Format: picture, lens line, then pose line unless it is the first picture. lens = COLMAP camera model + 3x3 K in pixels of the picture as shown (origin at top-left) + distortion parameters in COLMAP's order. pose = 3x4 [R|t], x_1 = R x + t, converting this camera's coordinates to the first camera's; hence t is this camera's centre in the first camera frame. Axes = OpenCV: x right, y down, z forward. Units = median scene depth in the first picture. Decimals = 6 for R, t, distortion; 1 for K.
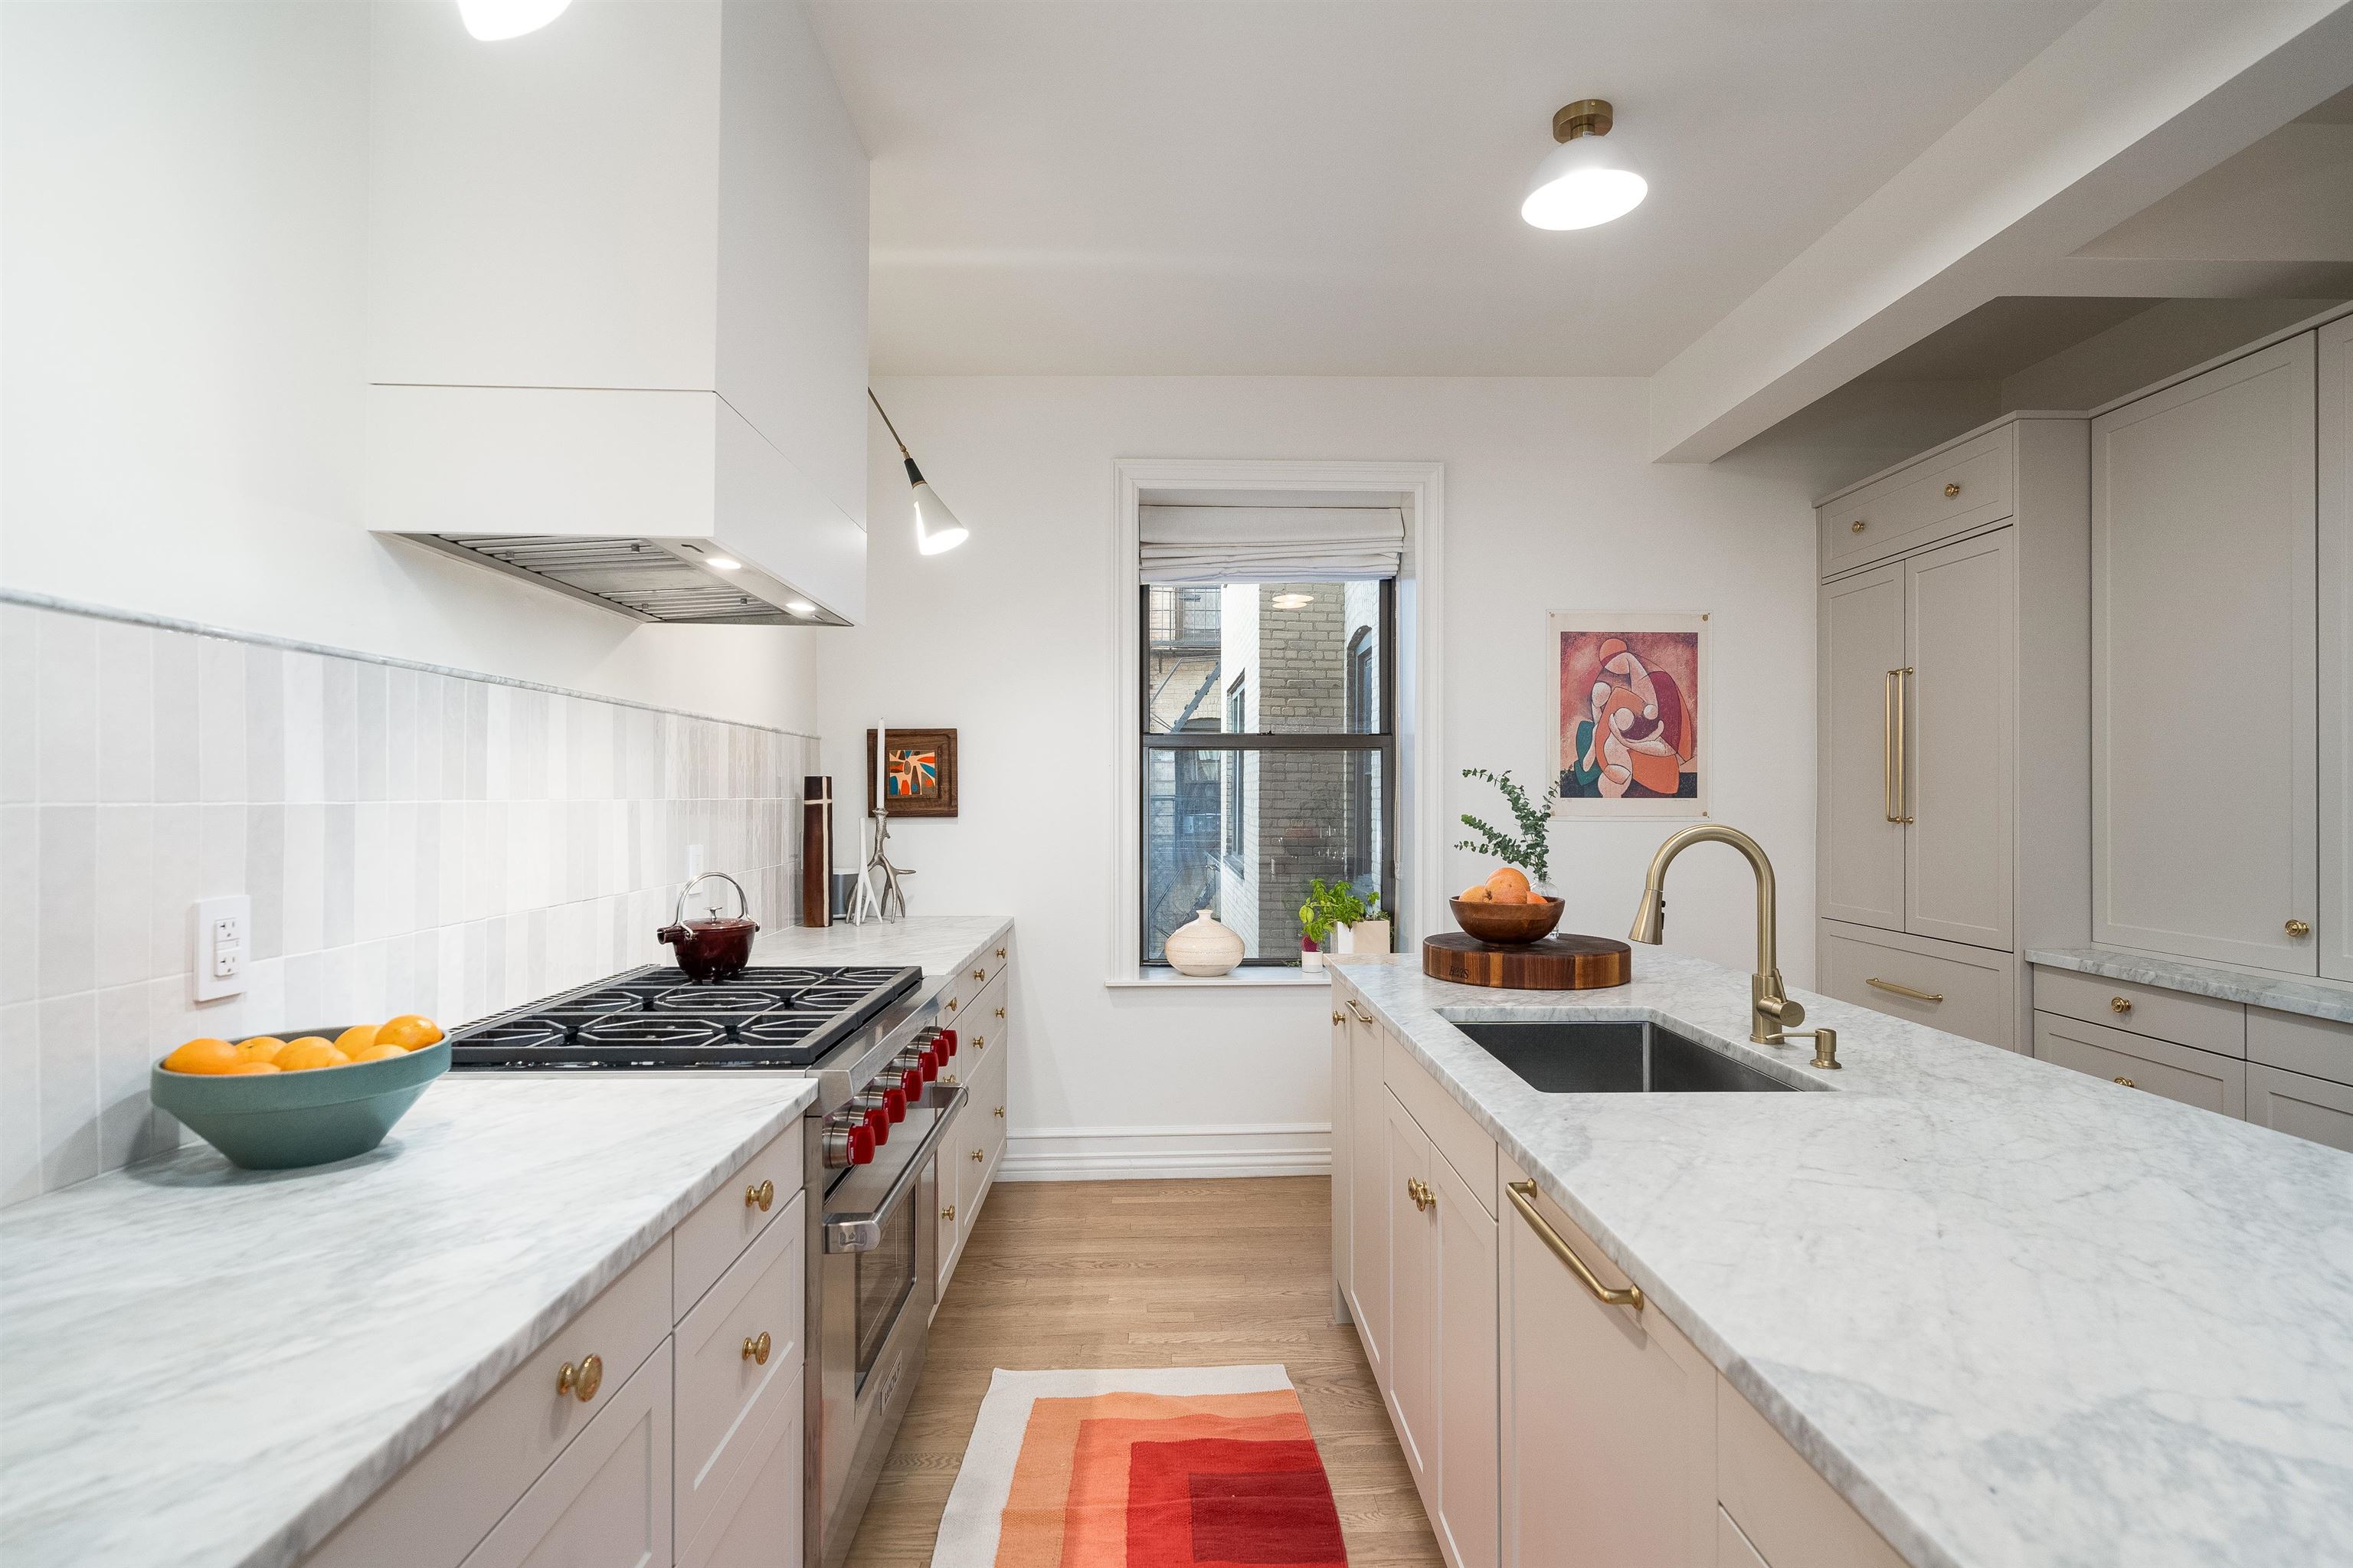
lens RADIAL K [[1173.5, 0, 1179.8], [0, 1173.5, 789.8], [0, 0, 1]] dist [-0.001615, 0.000031]
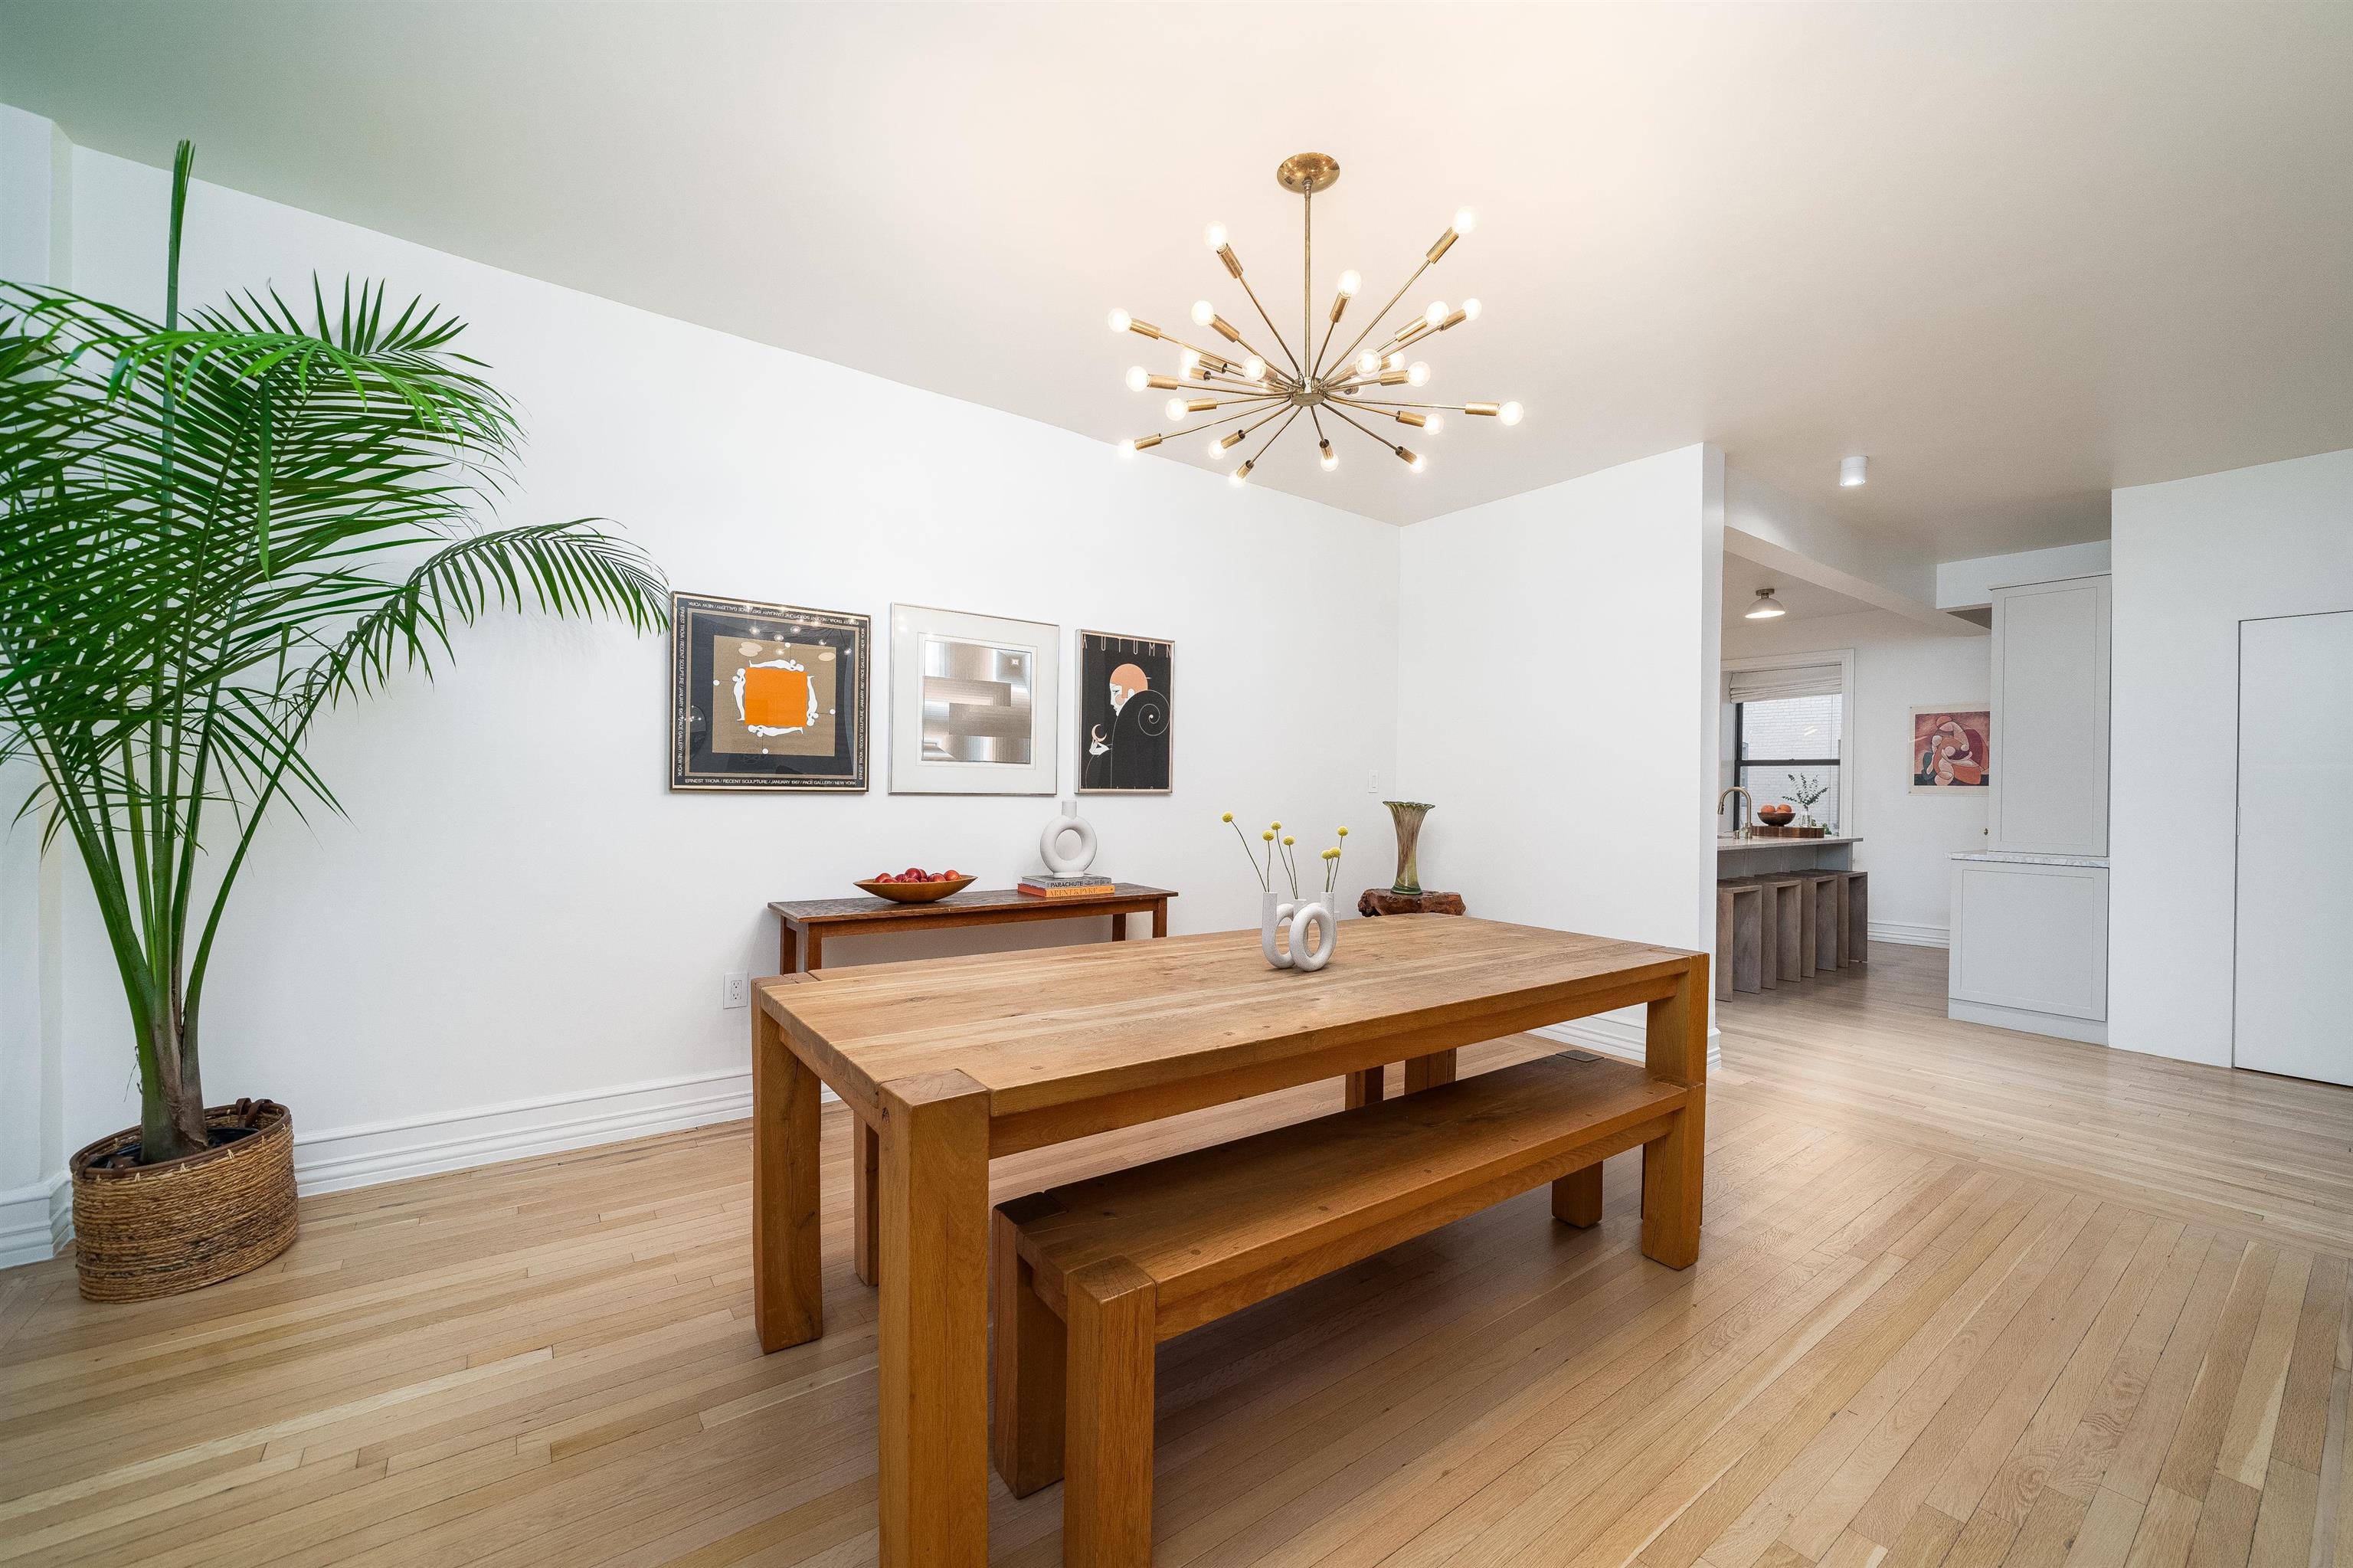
lens RADIAL K [[919.8, 0, 1180.3], [0, 919.8, 788.6], [0, 0, 1]] dist [0.002695, 0.000261]
pose [[0.584710, 0.009997, -0.811180, 0.976543], [-0.010429, 0.999934, 0.004806, 0.019711], [0.811175, 0.005650, 0.584776, -1.278982]]
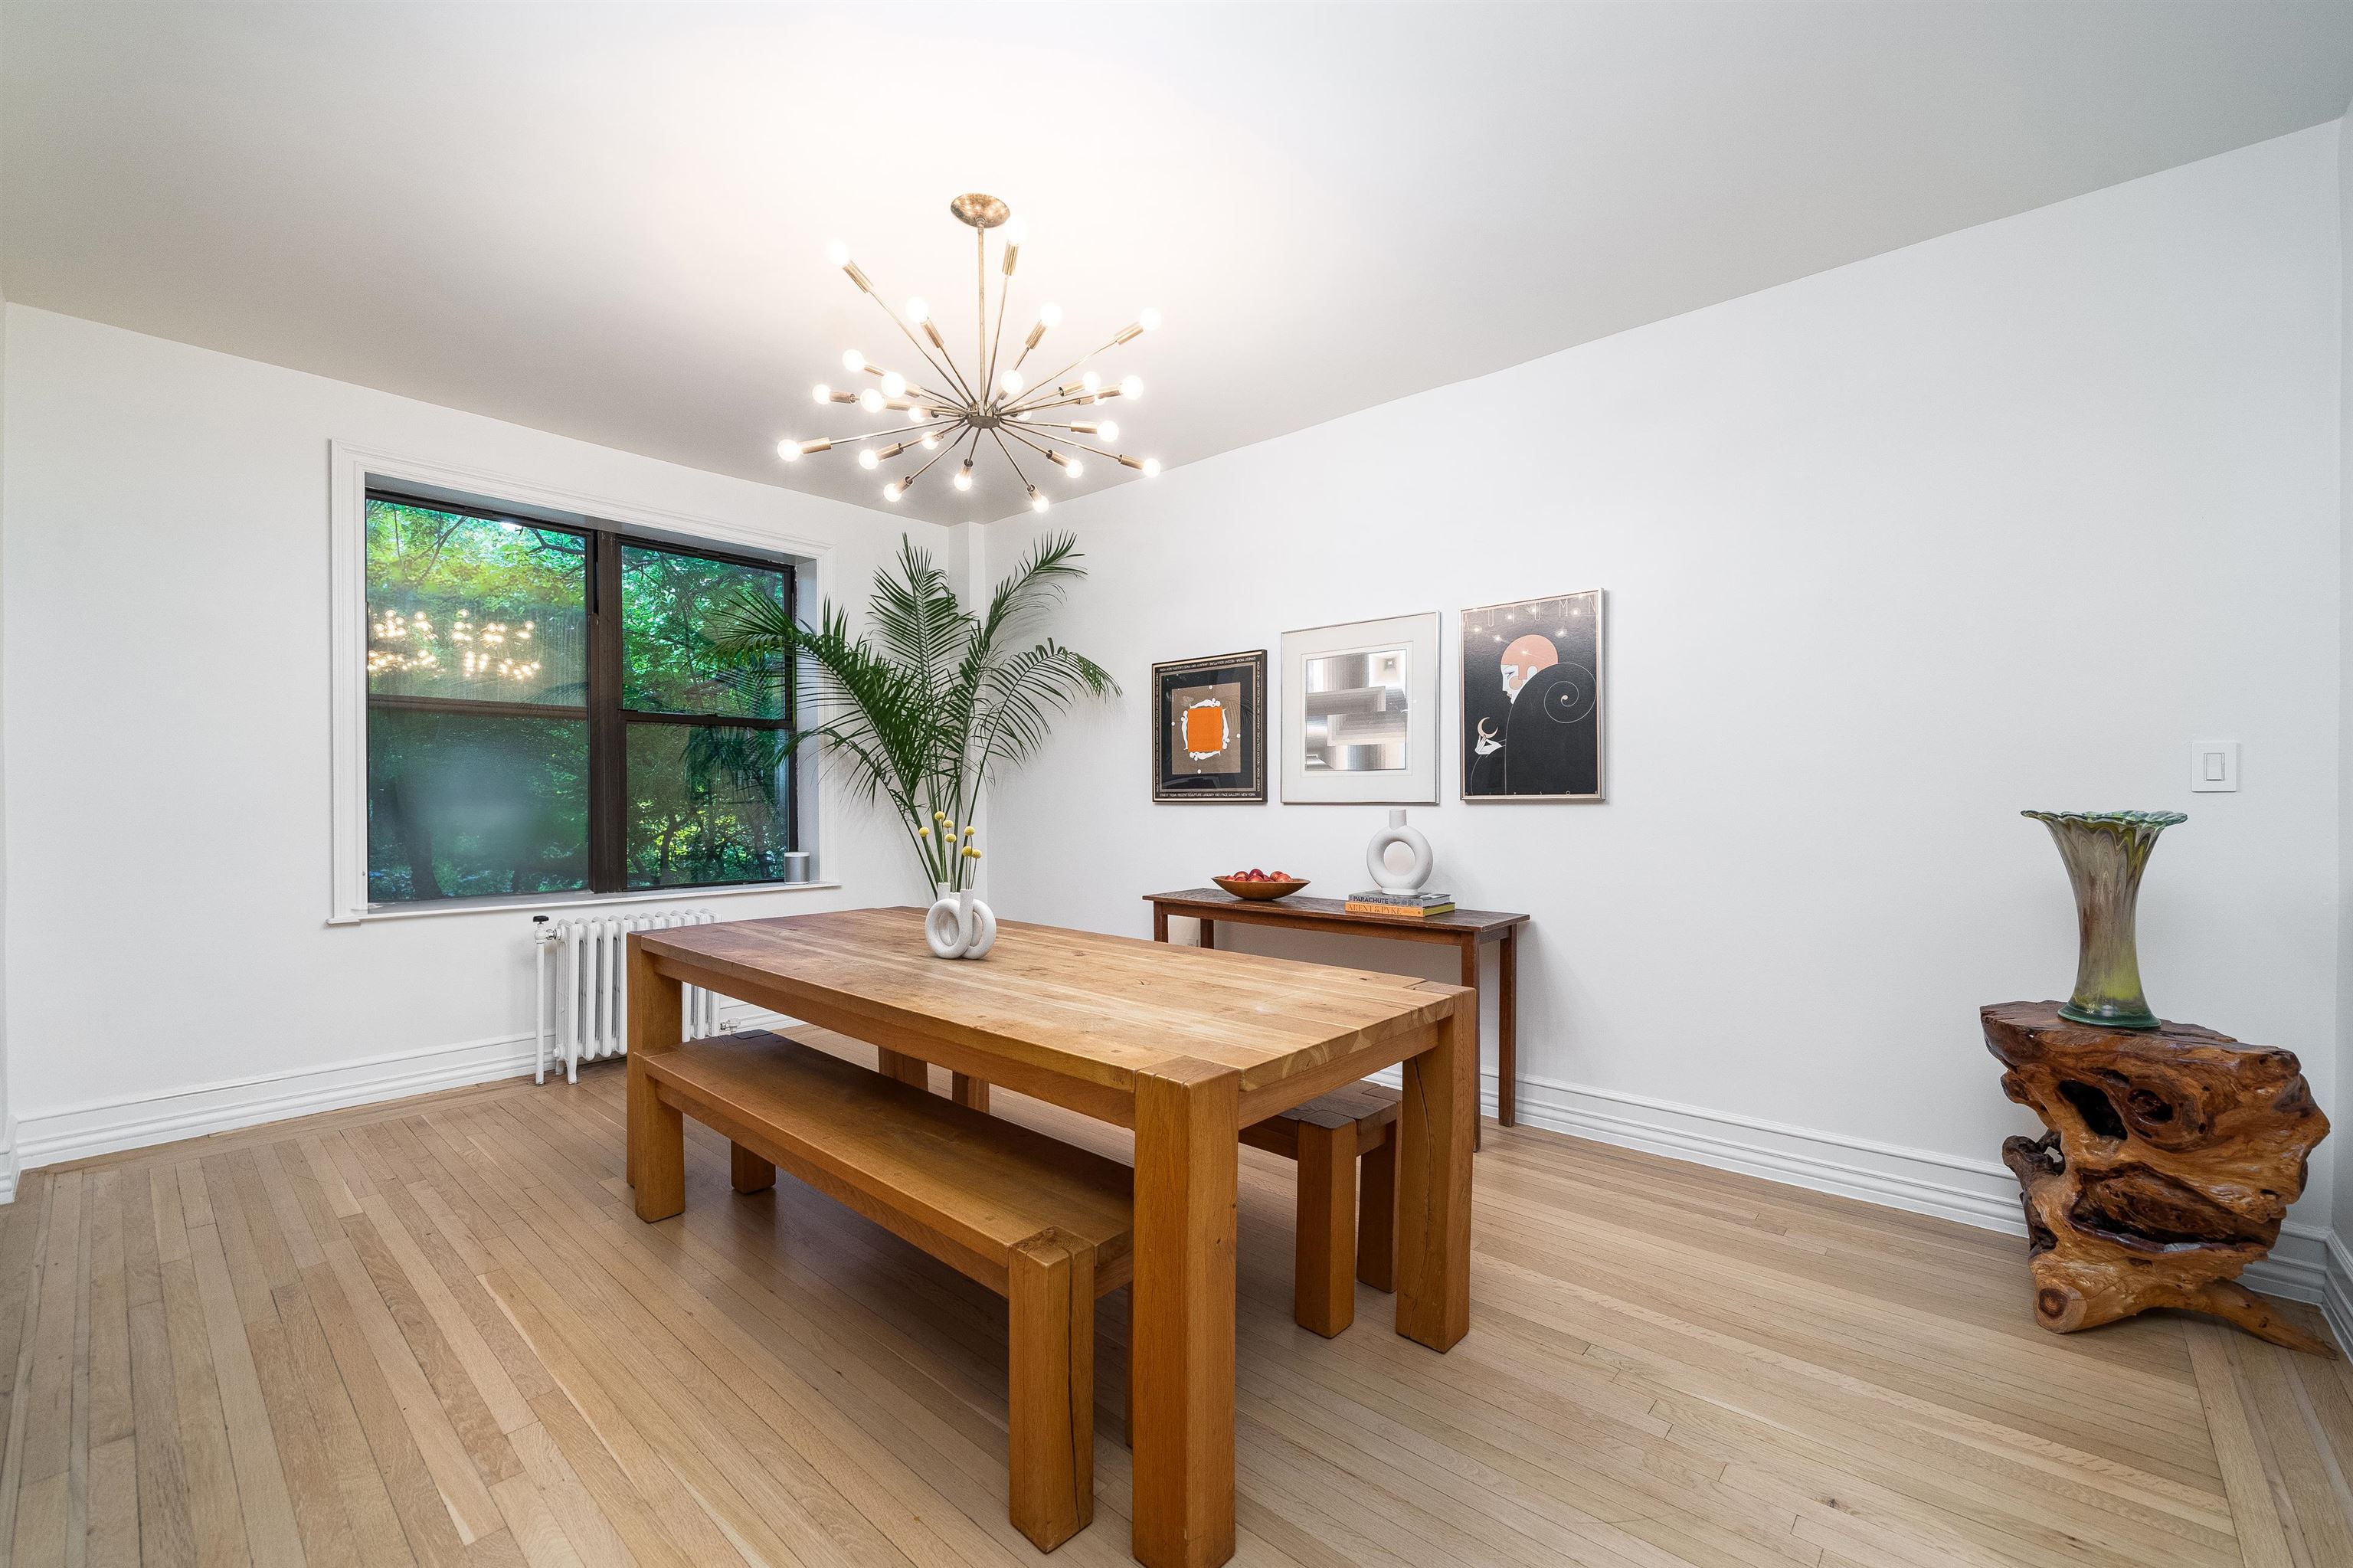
lens RADIAL K [[964.6, 0, 1176.3], [0, 964.6, 795.2], [0, 0, 1]] dist [-0.007114, -0.000061]
pose [[-0.680820, -0.000565, -0.732450, 0.933551], [0.007179, 0.999947, -0.007444, 0.030075], [0.732415, -0.010327, -0.680780, -0.364543]]
